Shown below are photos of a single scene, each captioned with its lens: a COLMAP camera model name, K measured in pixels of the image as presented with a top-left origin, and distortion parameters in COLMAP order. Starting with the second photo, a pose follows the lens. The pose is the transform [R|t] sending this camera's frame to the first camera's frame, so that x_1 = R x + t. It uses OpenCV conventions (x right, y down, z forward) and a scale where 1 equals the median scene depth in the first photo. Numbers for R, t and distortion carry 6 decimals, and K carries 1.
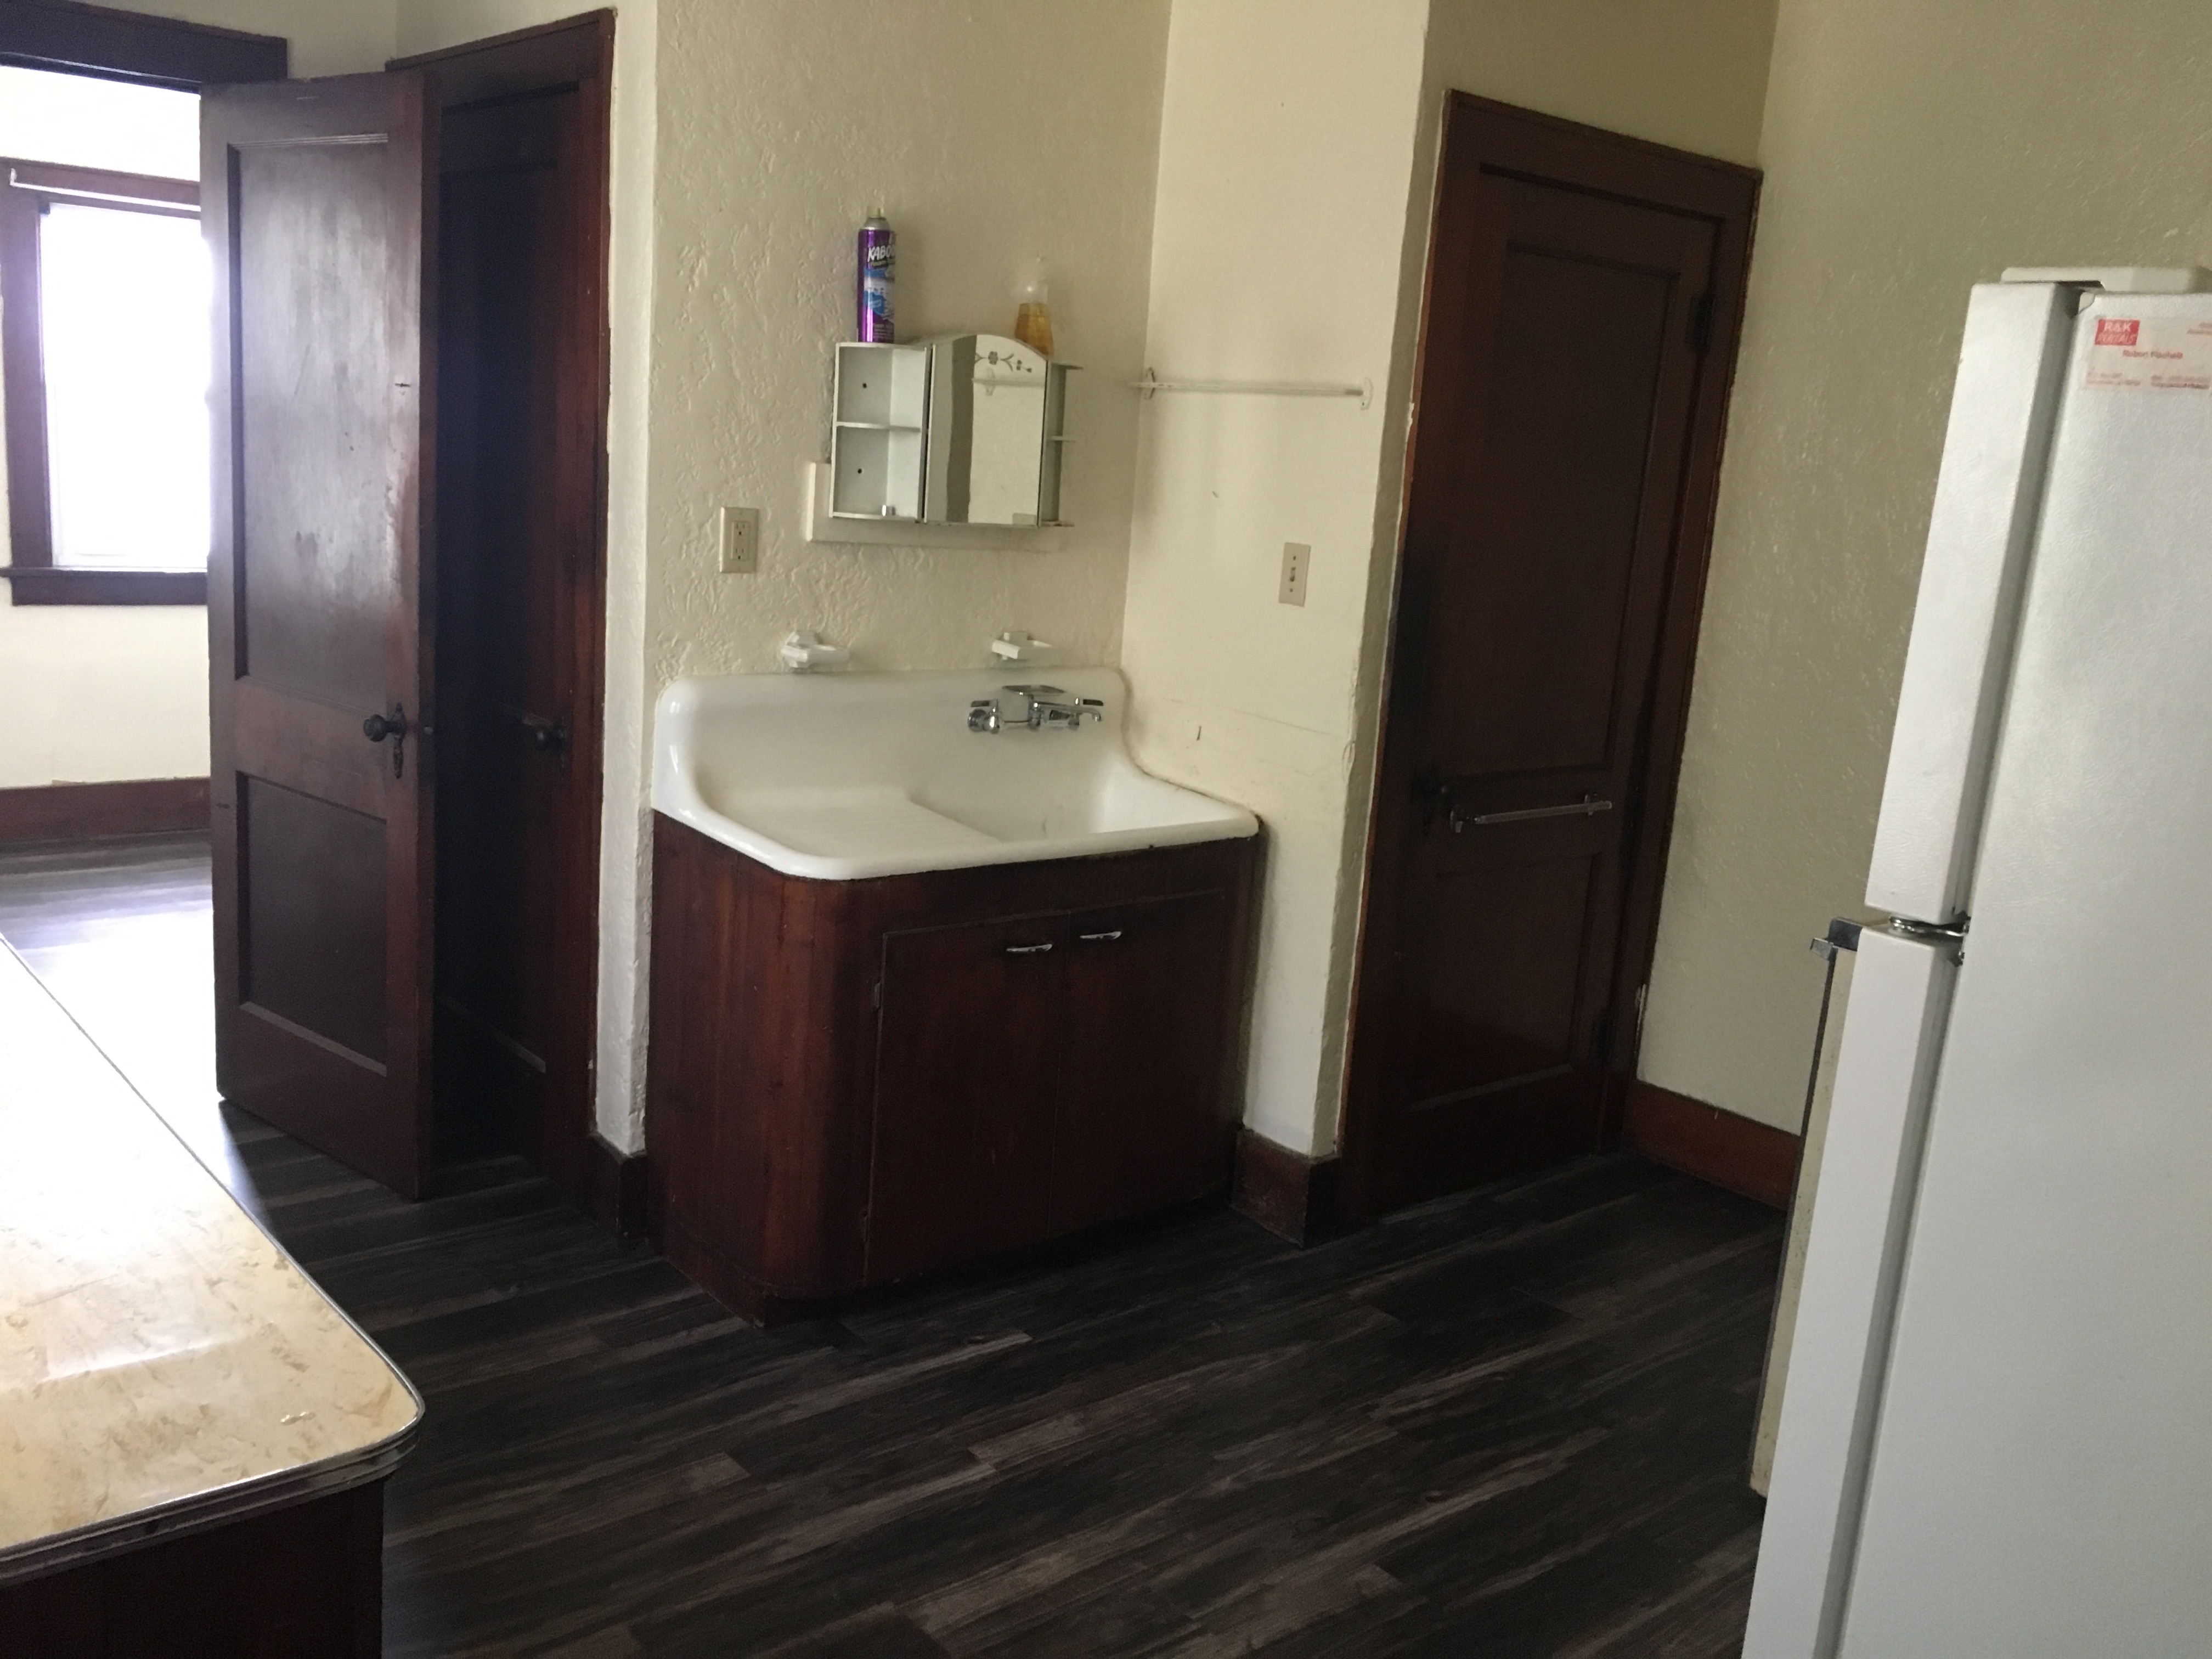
lens RADIAL K [[1926.7, 0, 1113.1], [0, 1926.7, 805.3], [0, 0, 1]] dist [0.013642, 0.004528]
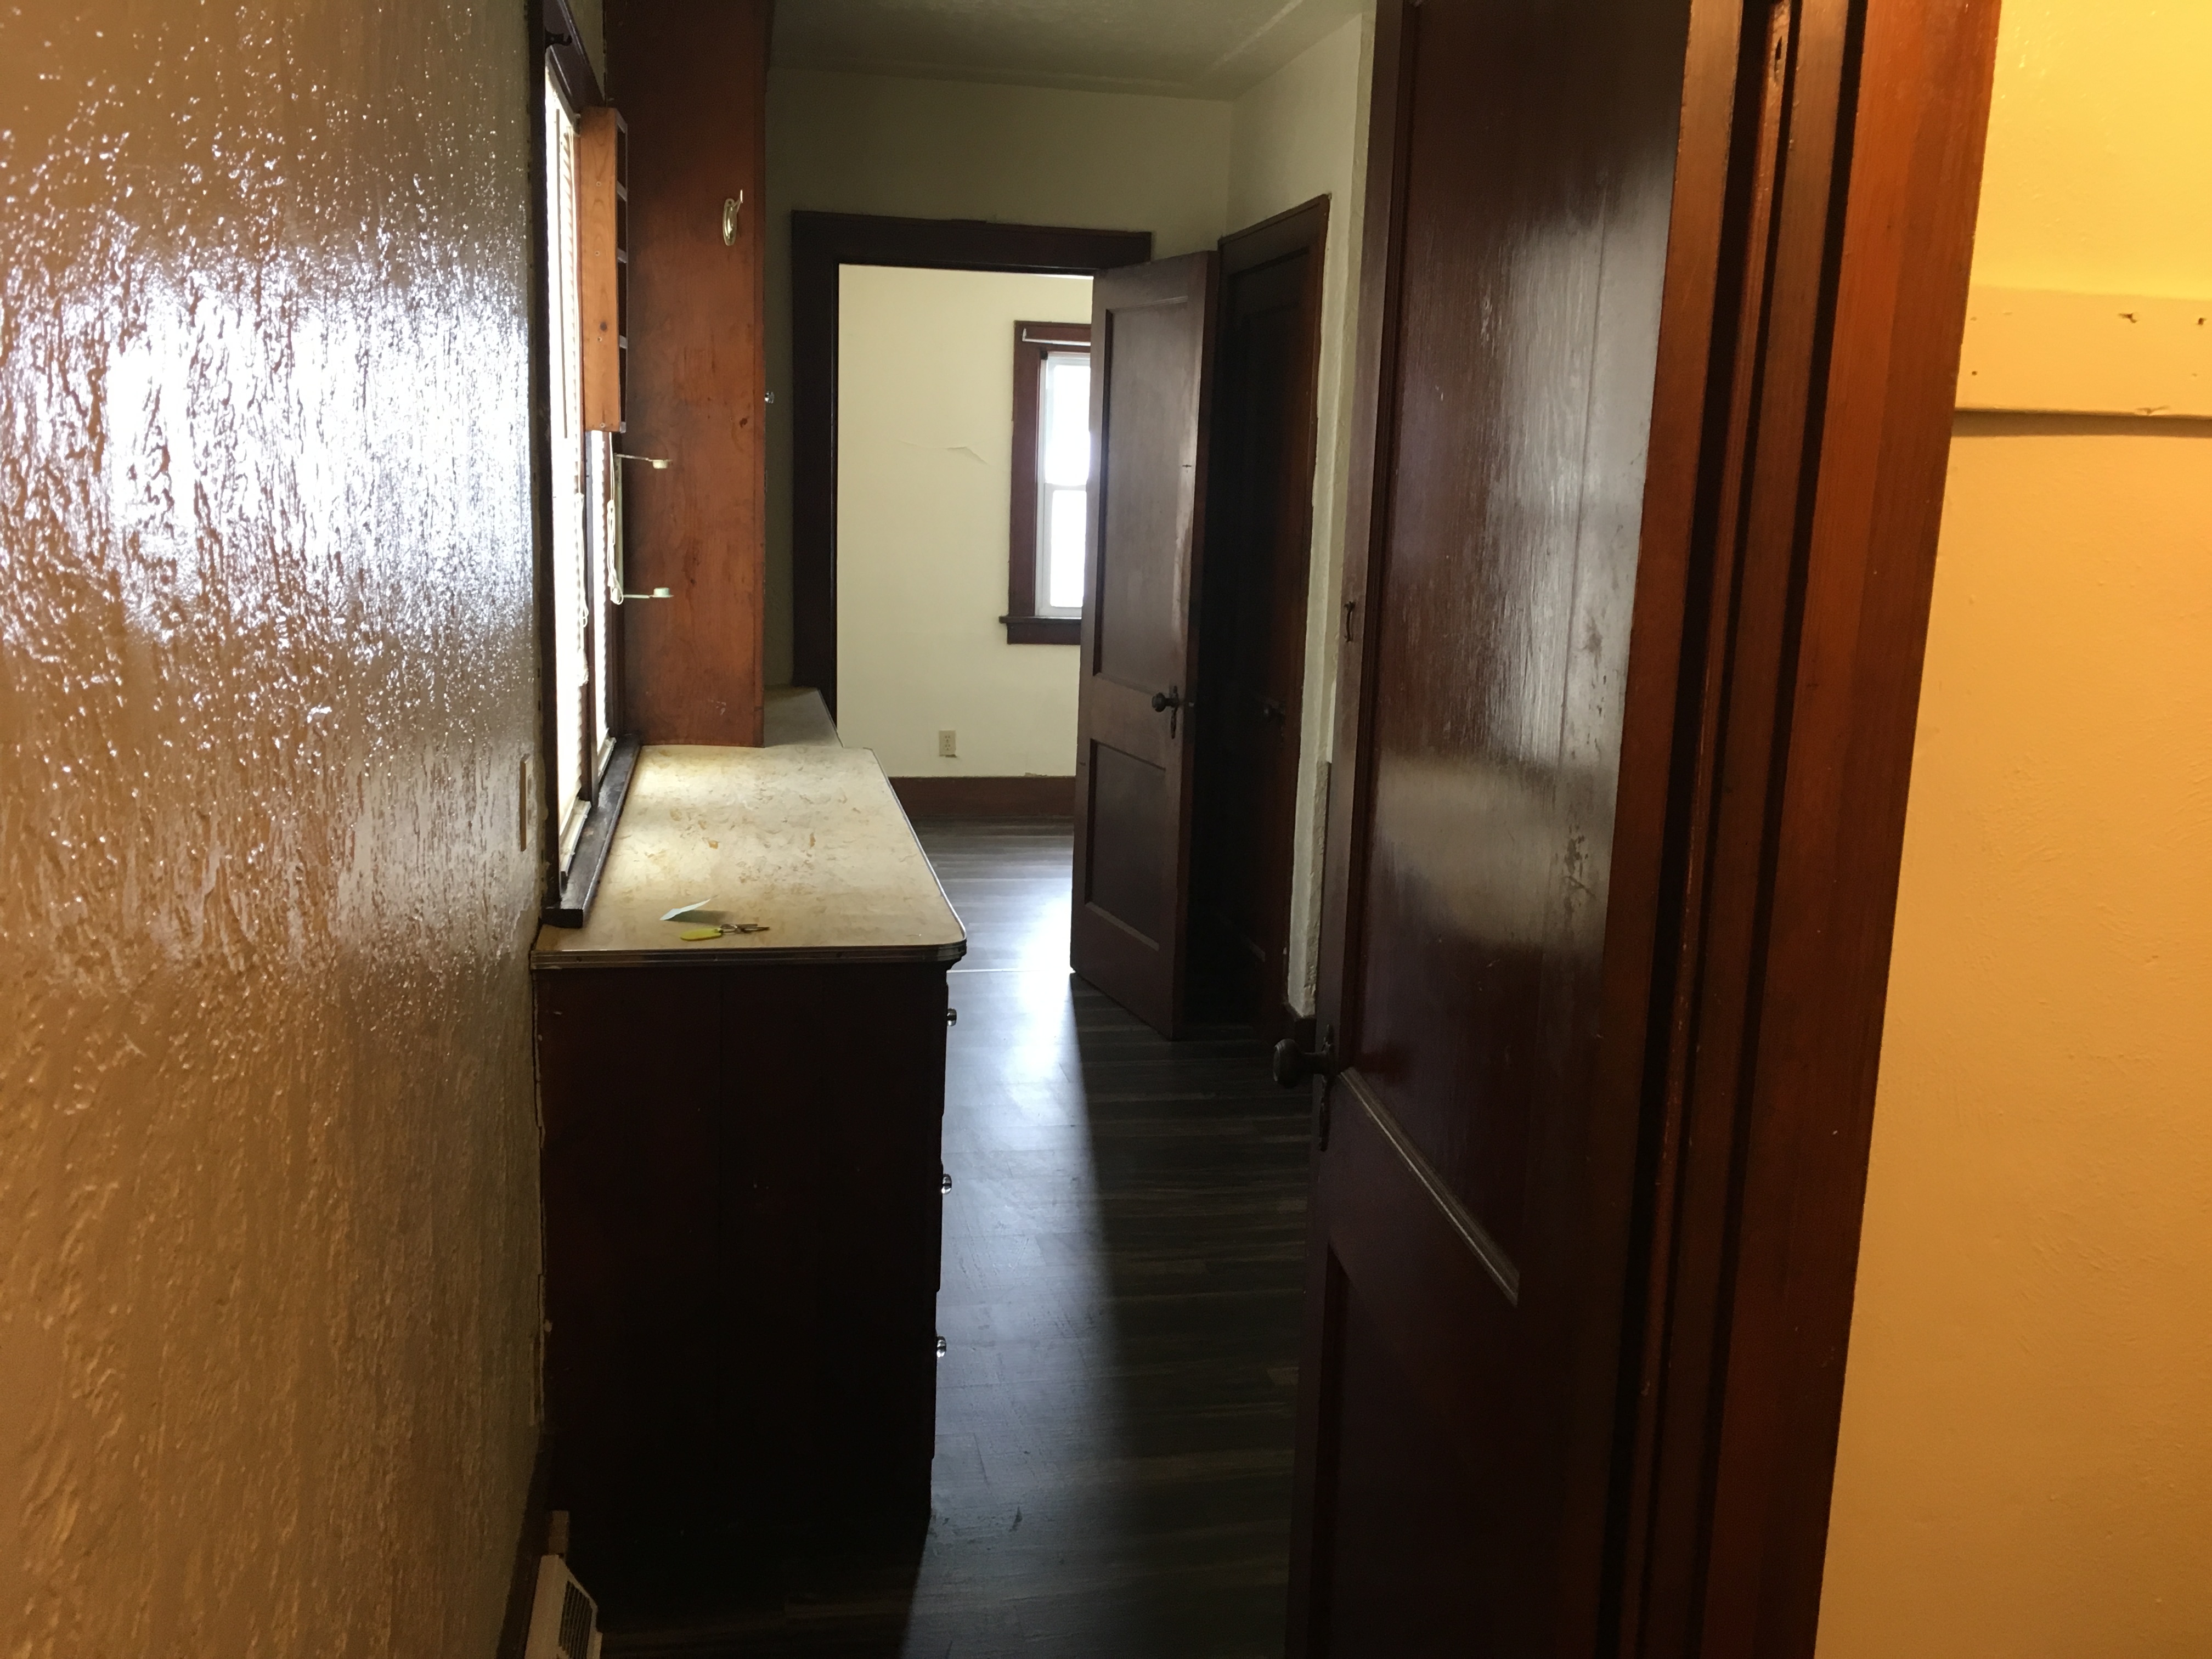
lens RADIAL K [[1926.7, 0, 1107.3], [0, 1926.7, 843.5], [0, 0, 1]] dist [0.013642, 0.004528]
pose [[0.872630, 0.055736, -0.485191, 0.282523], [-0.069266, 0.997548, -0.009983, 0.080172], [0.483445, 0.042319, 0.874351, -0.269236]]
